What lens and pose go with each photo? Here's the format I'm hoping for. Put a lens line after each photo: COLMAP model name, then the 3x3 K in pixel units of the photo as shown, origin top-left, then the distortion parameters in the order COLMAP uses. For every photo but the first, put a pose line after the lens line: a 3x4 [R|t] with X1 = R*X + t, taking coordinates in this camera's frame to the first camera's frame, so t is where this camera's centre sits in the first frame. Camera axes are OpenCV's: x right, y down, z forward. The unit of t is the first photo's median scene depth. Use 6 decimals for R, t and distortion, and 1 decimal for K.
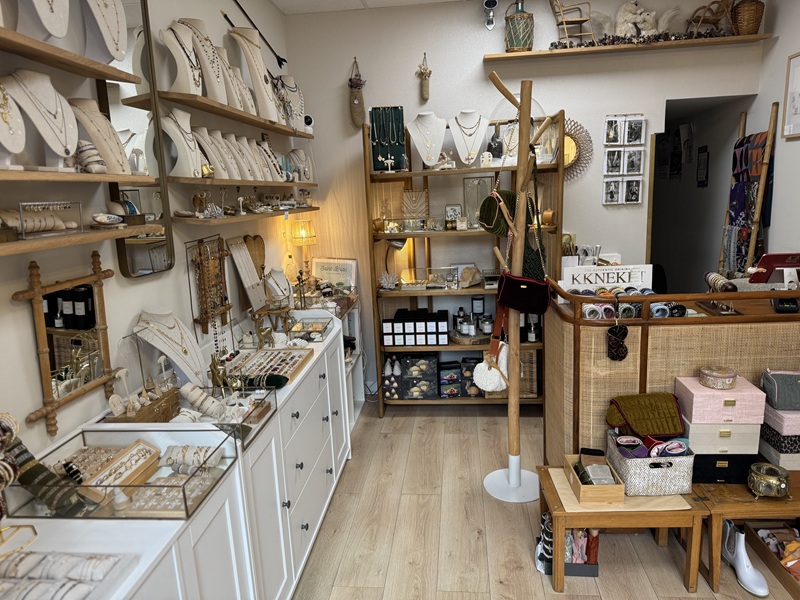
lens RADIAL K [[564.0, 0, 401.1], [0, 564.0, 301.3], [0, 0, 1]] dist [-0.001179, -0.009236]
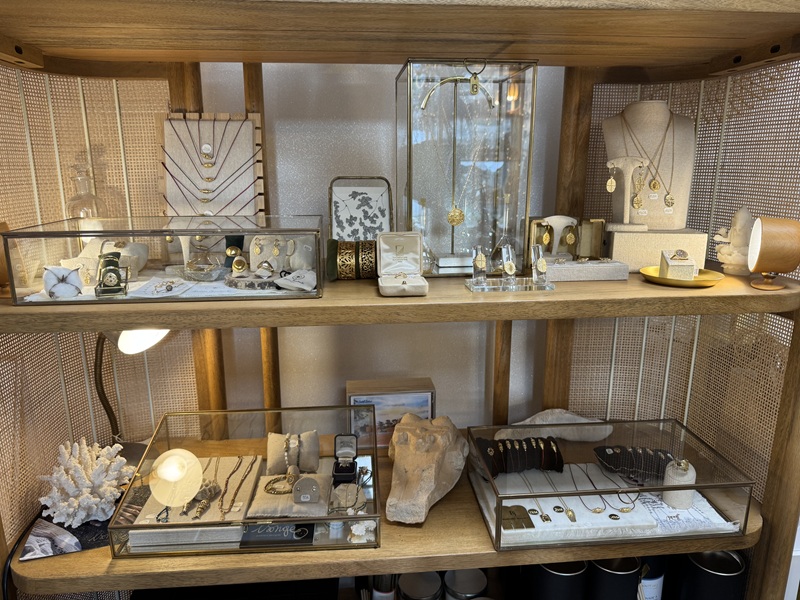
lens RADIAL K [[564.0, 0, 399.1], [0, 564.0, 302.4], [0, 0, 1]] dist [-0.001179, -0.009236]
pose [[0.983058, 0.008755, 0.183088, 0.064470], [-0.010051, 0.999931, 0.006149, -0.119173], [-0.183021, -0.007885, 0.983077, 0.763403]]
